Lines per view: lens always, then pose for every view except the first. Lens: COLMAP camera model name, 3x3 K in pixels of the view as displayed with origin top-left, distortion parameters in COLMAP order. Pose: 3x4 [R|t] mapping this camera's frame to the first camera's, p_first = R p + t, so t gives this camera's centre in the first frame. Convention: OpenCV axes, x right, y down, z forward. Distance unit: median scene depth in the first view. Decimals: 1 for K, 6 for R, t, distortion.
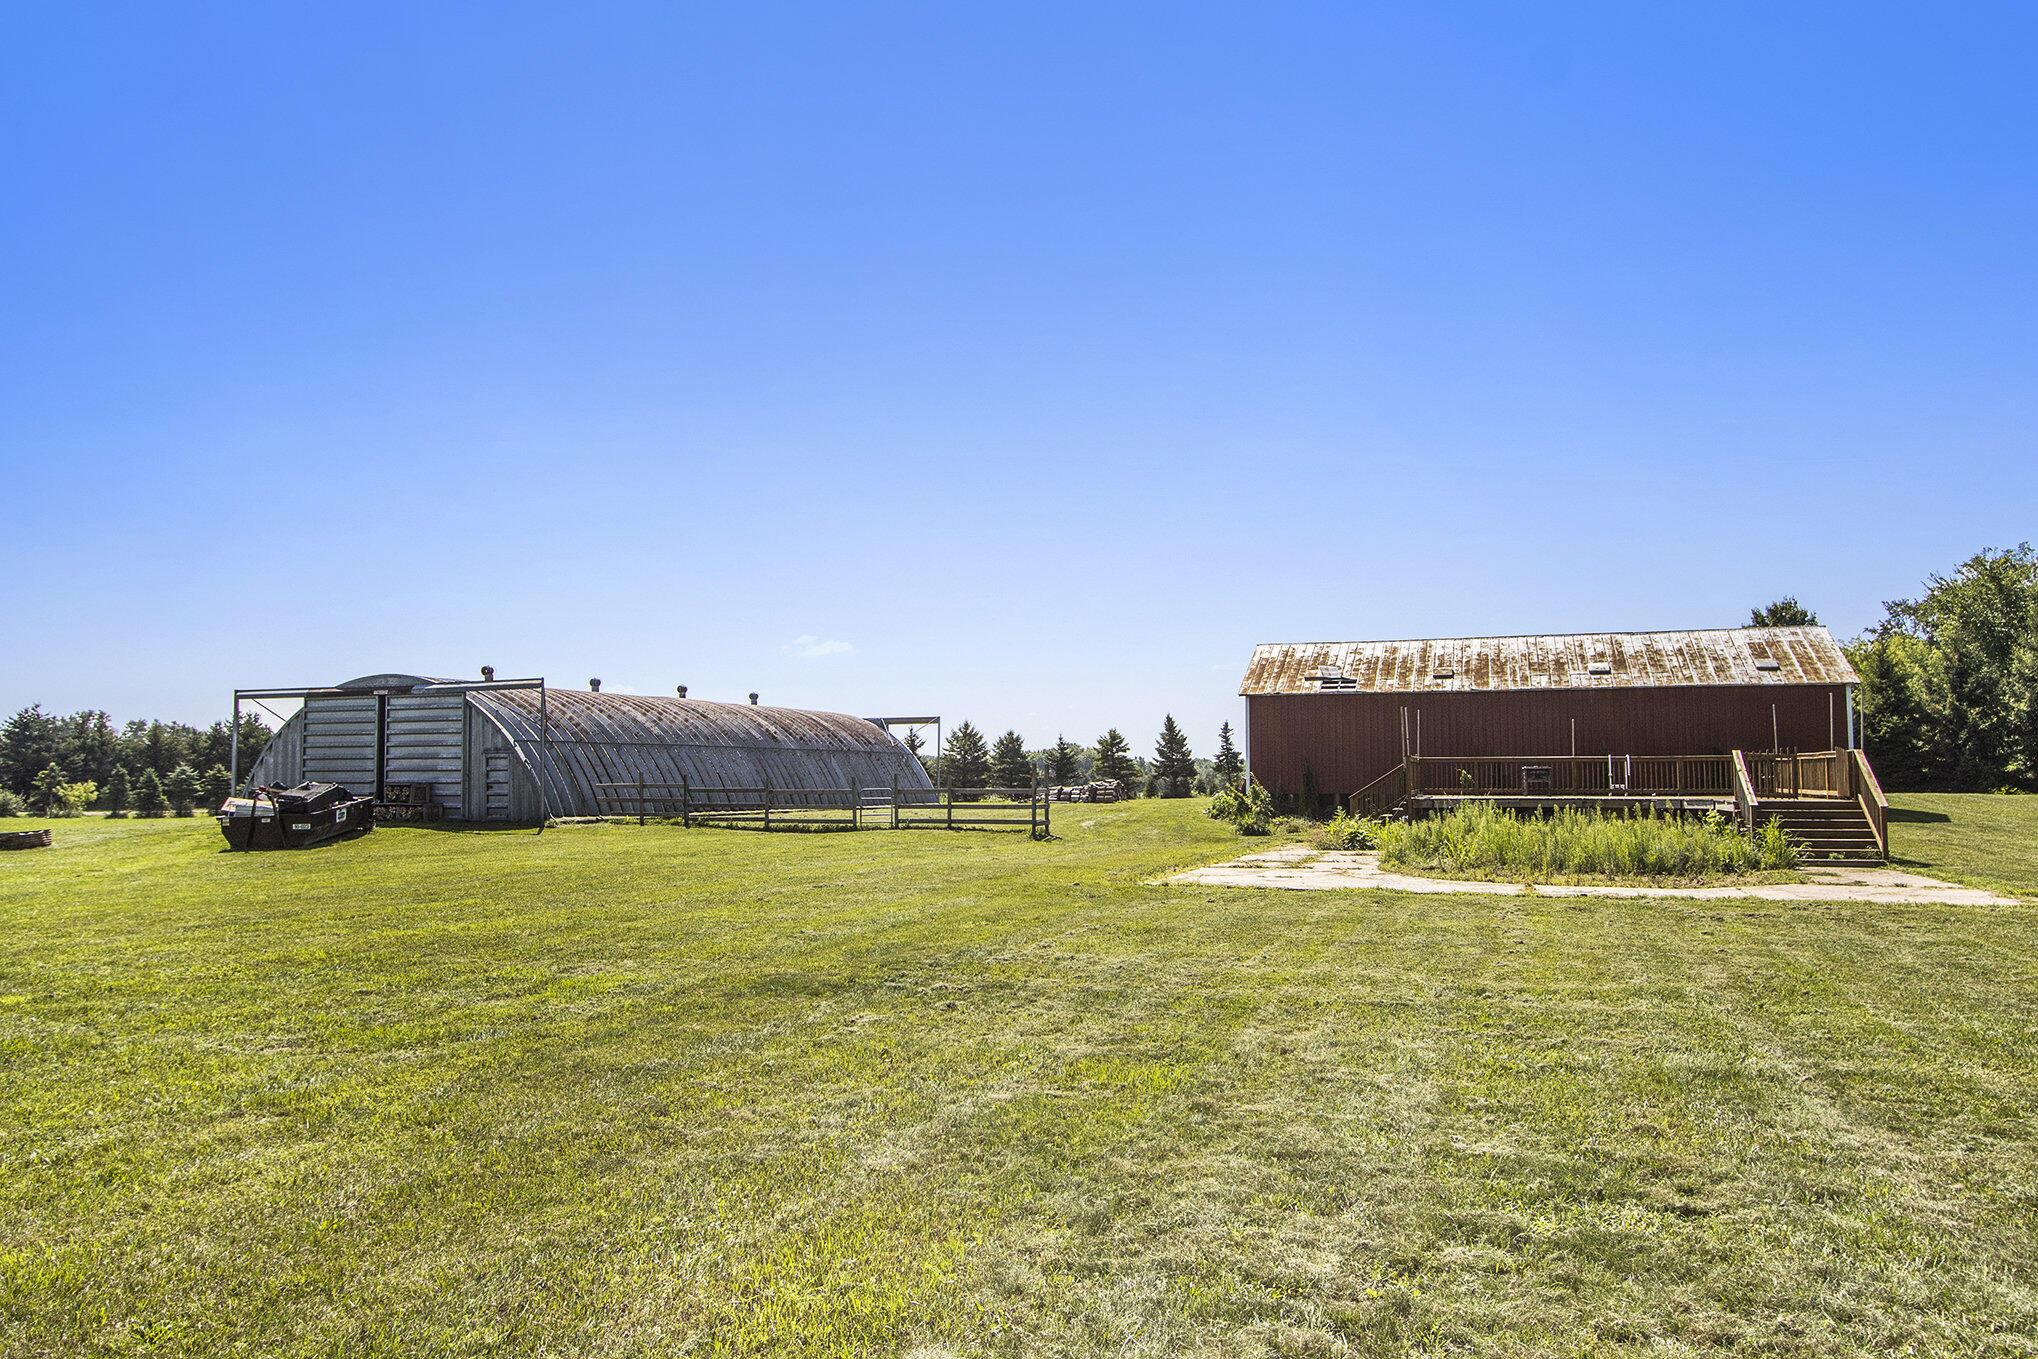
lens RADIAL K [[1440.3, 0, 1019.0], [0, 1440.3, 679.5], [0, 0, 1]] dist [0.001899, 0.000598]
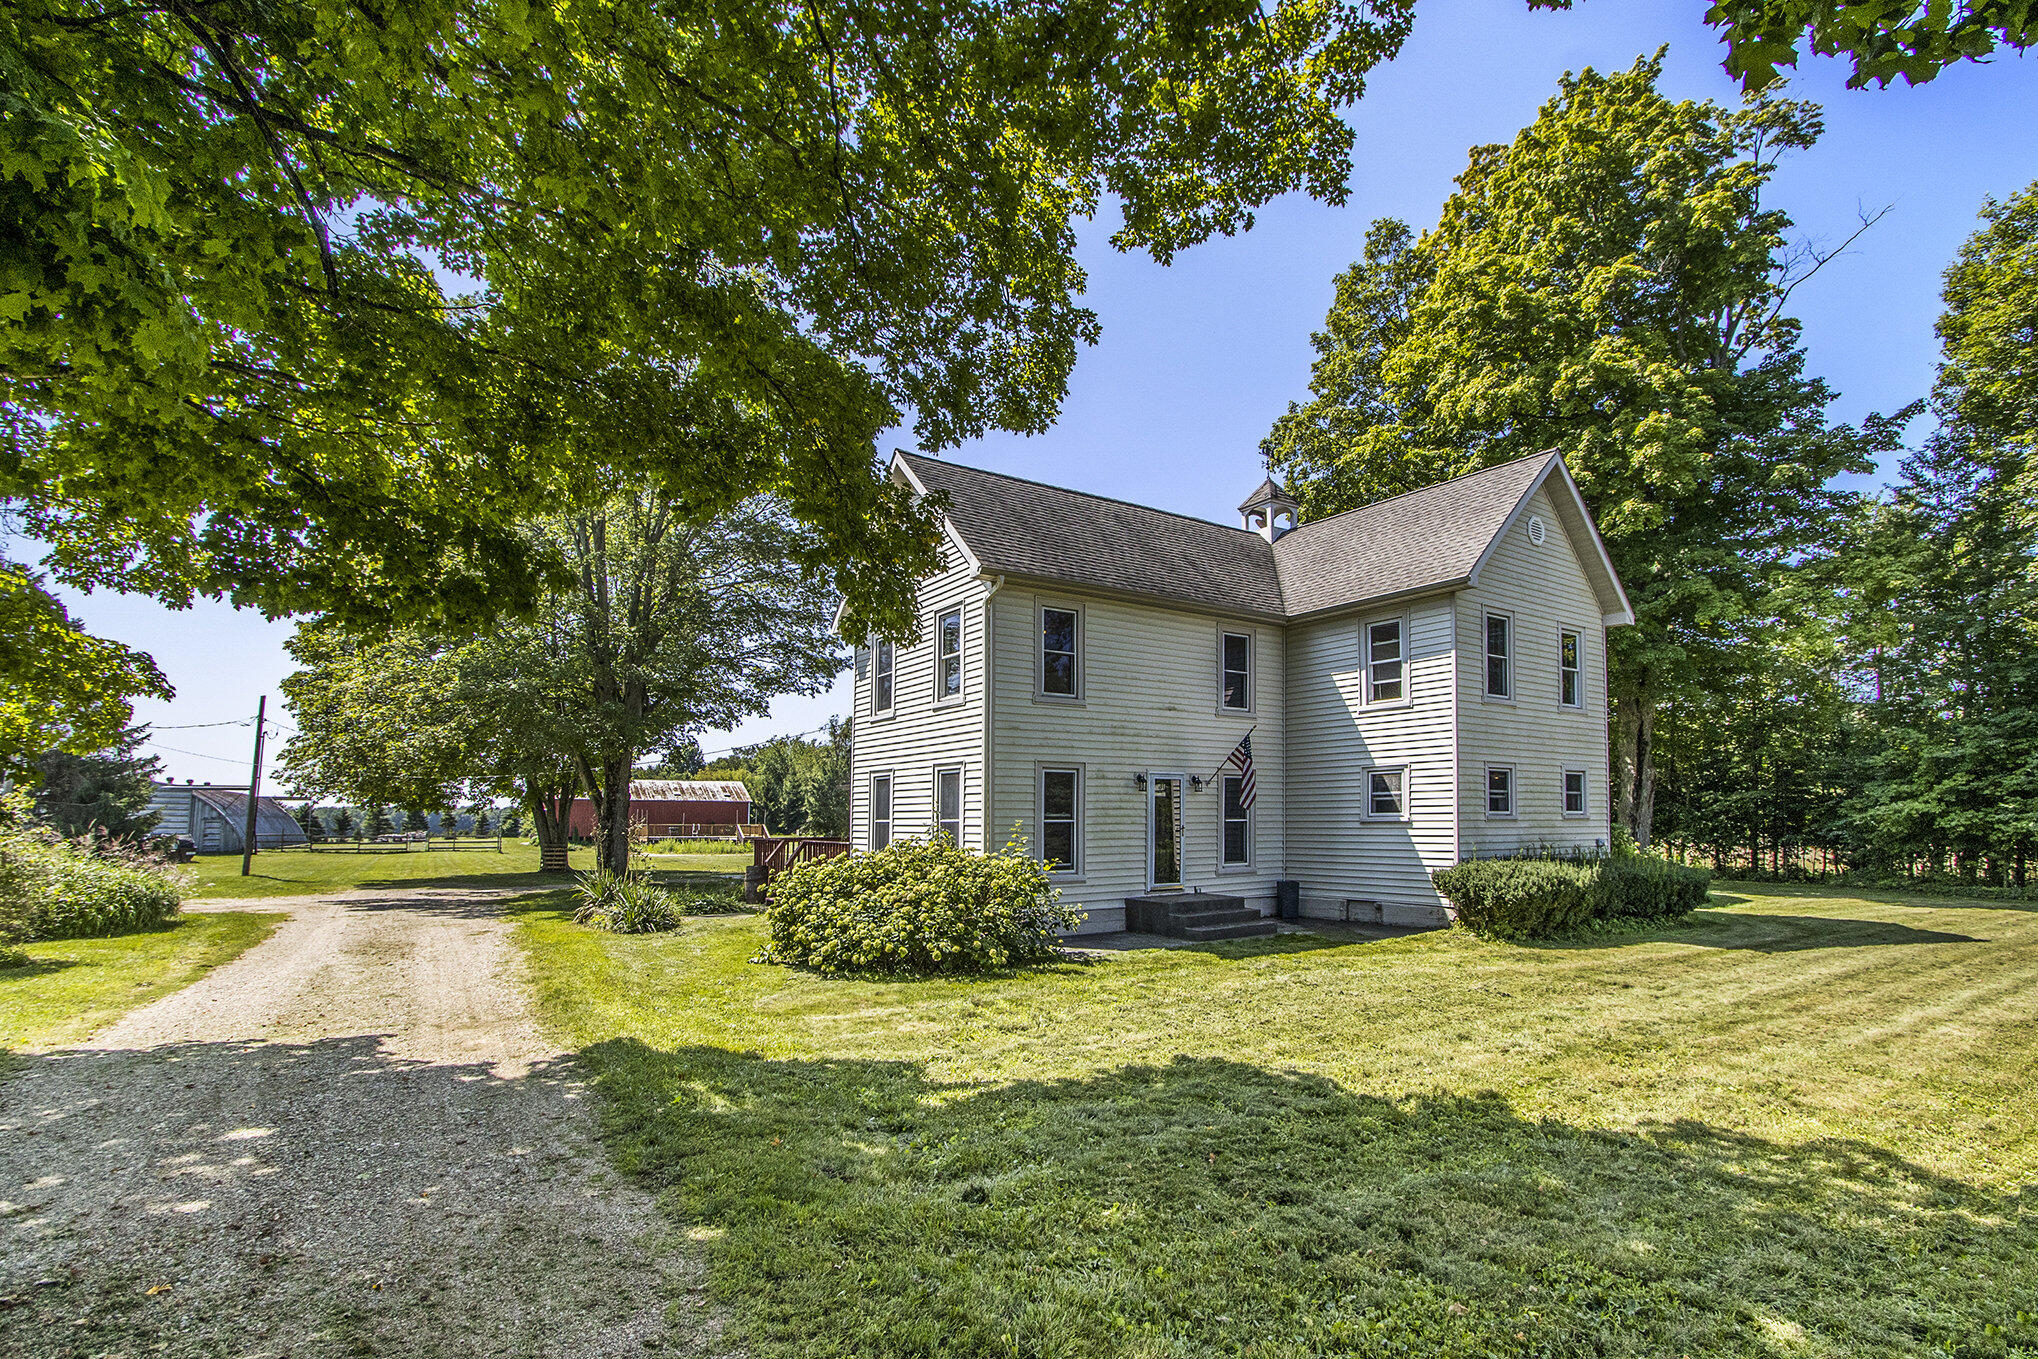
lens RADIAL K [[962.5, 0, 1019.0], [0, 962.5, 679.5], [0, 0, 1]] dist [-0.026363, 0.000173]
pose [[0.647053, 0.113546, 0.753943, -0.635769], [-0.051127, 0.993085, -0.105684, -0.066197], [-0.760729, 0.029837, 0.648384, -0.795867]]
